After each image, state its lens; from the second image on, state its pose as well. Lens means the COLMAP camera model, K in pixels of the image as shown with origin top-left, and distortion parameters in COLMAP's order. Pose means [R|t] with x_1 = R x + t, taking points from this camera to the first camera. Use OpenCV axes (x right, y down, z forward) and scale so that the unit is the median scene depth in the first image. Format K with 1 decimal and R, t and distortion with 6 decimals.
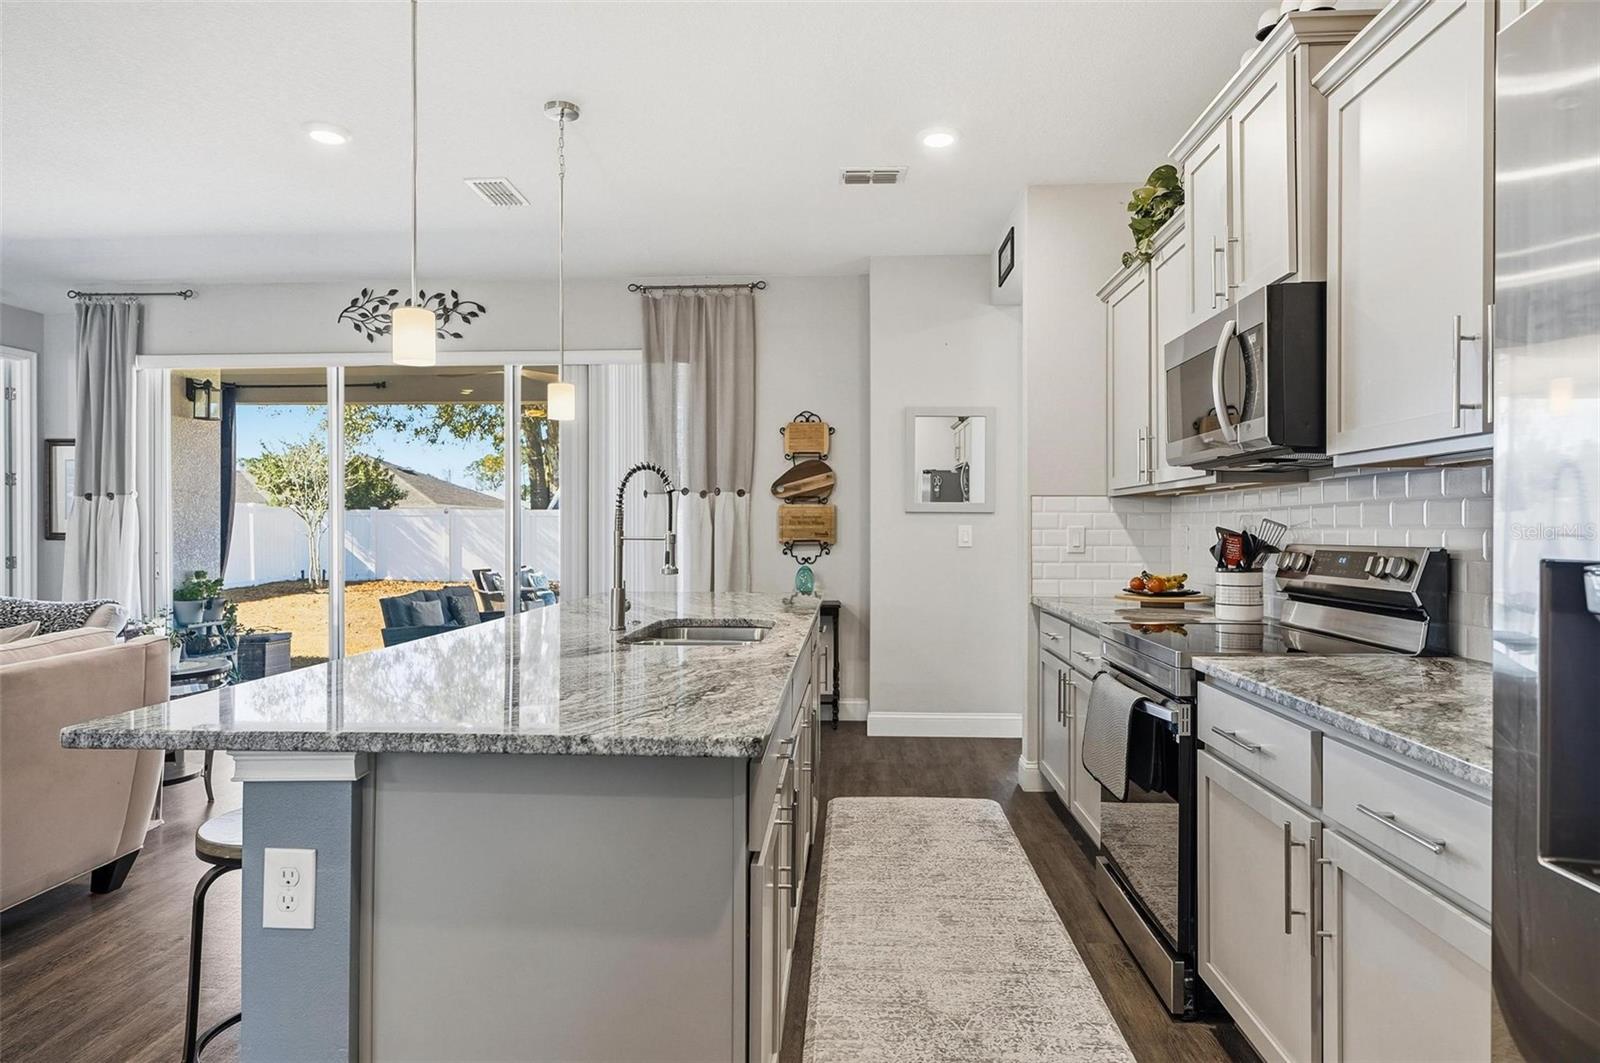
lens RADIAL K [[919.8, 0, 800.0], [0, 919.8, 531.5], [0, 0, 1]] dist [0.000691, 0.000085]
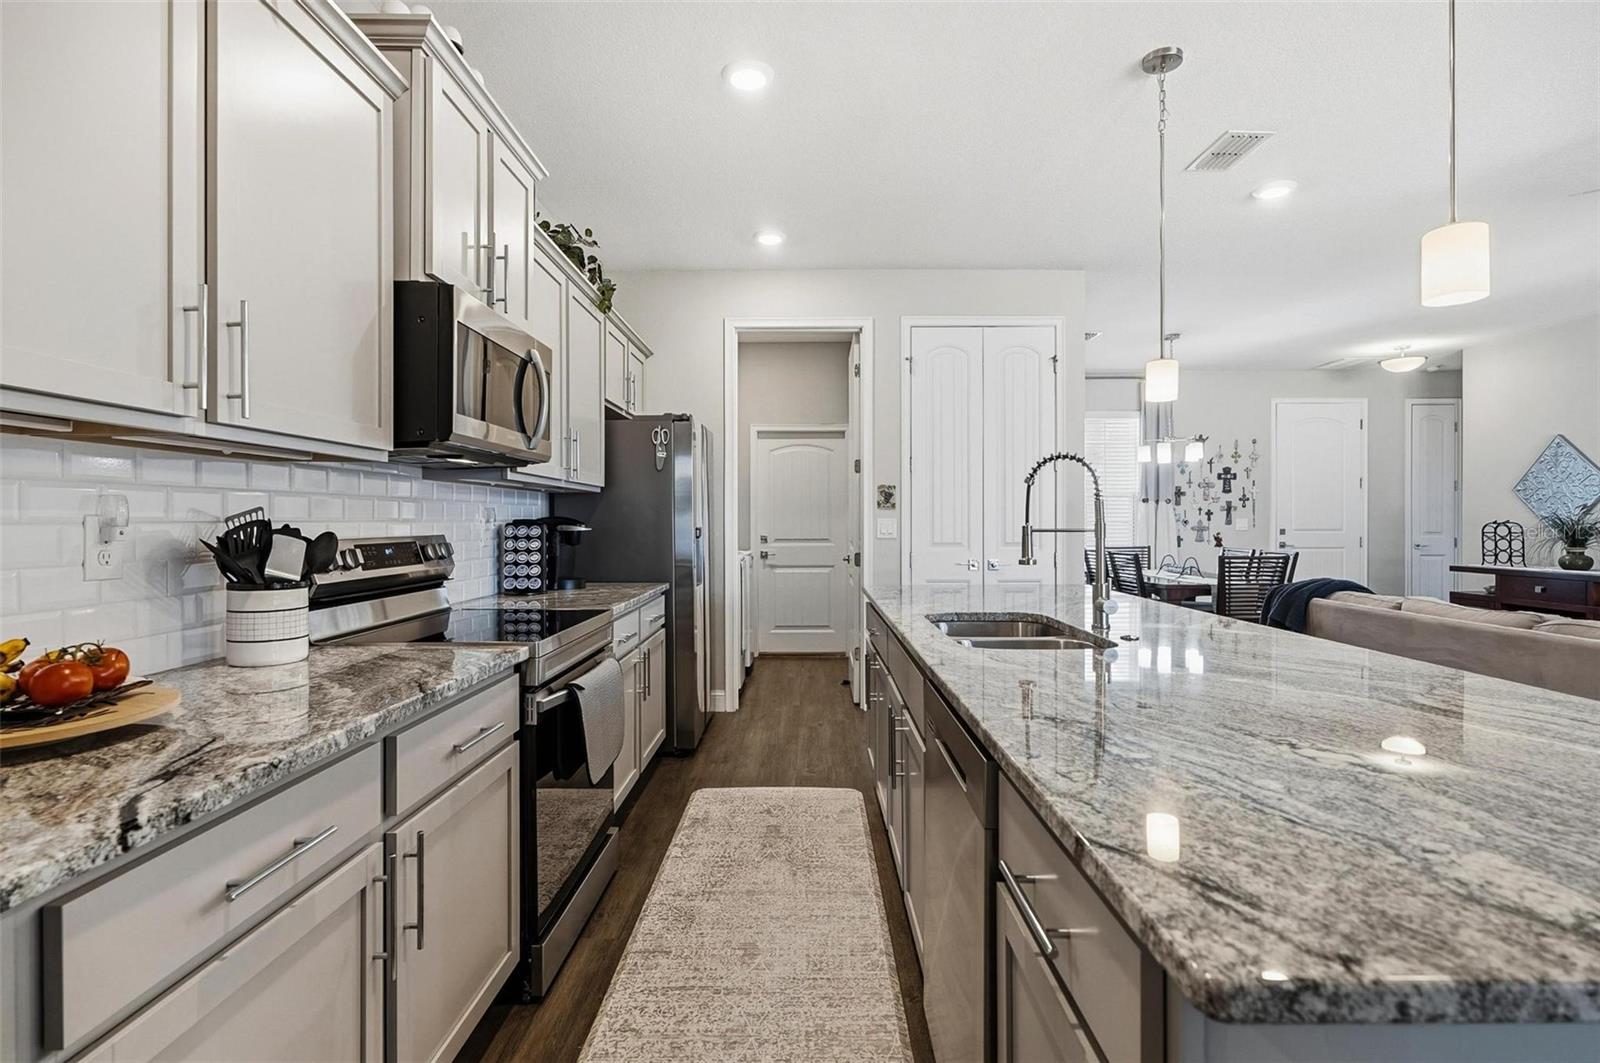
lens RADIAL K [[787.2, 0, 800.0], [0, 787.2, 531.5], [0, 0, 1]] dist [0.000120, 0.000006]
pose [[-0.998891, -0.004353, -0.046882, 0.151124], [-0.004986, 0.999898, 0.013391, -0.006381], [0.046819, 0.013610, -0.998811, 1.807846]]
